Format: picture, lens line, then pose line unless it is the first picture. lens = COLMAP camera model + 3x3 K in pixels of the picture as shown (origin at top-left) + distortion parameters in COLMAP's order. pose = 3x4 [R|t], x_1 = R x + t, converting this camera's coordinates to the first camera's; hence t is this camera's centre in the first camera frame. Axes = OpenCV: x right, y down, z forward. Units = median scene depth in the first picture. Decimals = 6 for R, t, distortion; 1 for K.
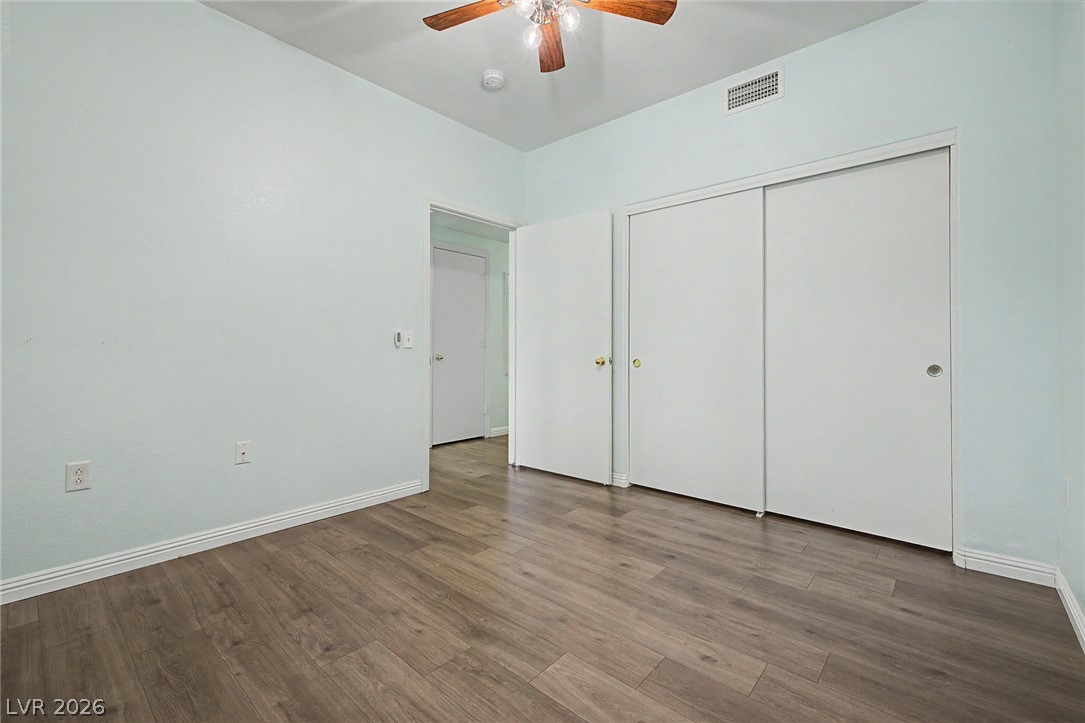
lens RADIAL K [[457.7, 0, 540.9], [0, 457.7, 357.1], [0, 0, 1]] dist [0.003111, 0.000023]
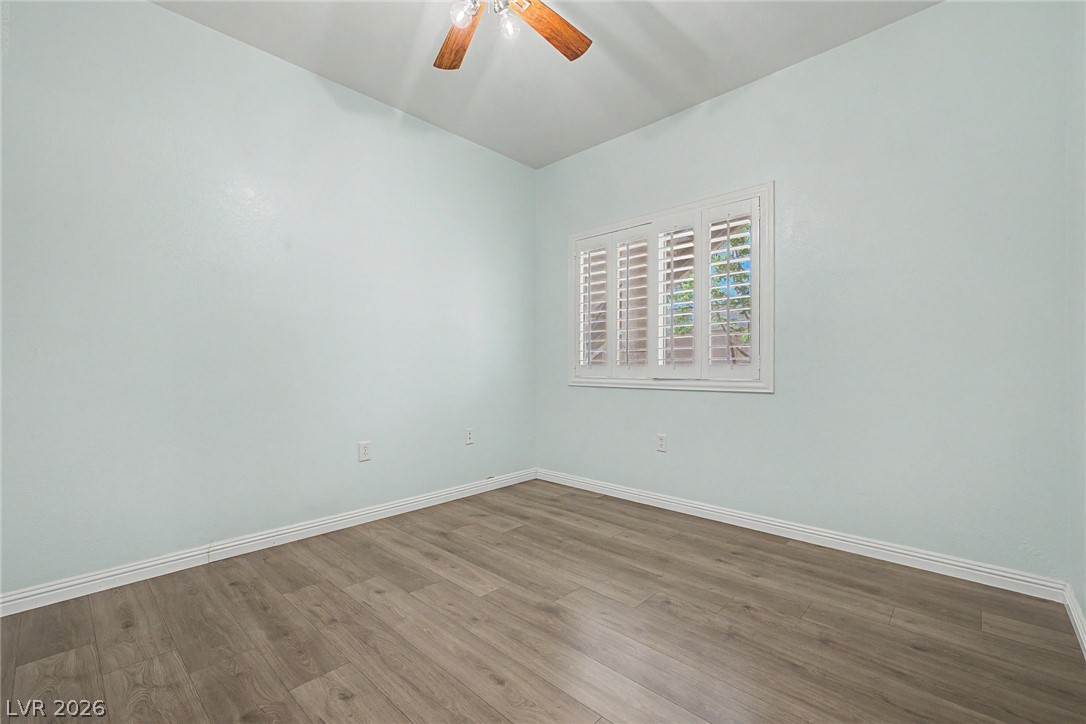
lens RADIAL K [[458.1, 0, 541.3], [0, 458.1, 357.6], [0, 0, 1]] dist [0.003111, 0.000023]
pose [[-0.999336, -0.003843, 0.036232, -0.147942], [-0.003568, 0.999964, 0.007666, -0.045396], [-0.036260, 0.007532, -0.999314, 2.114334]]
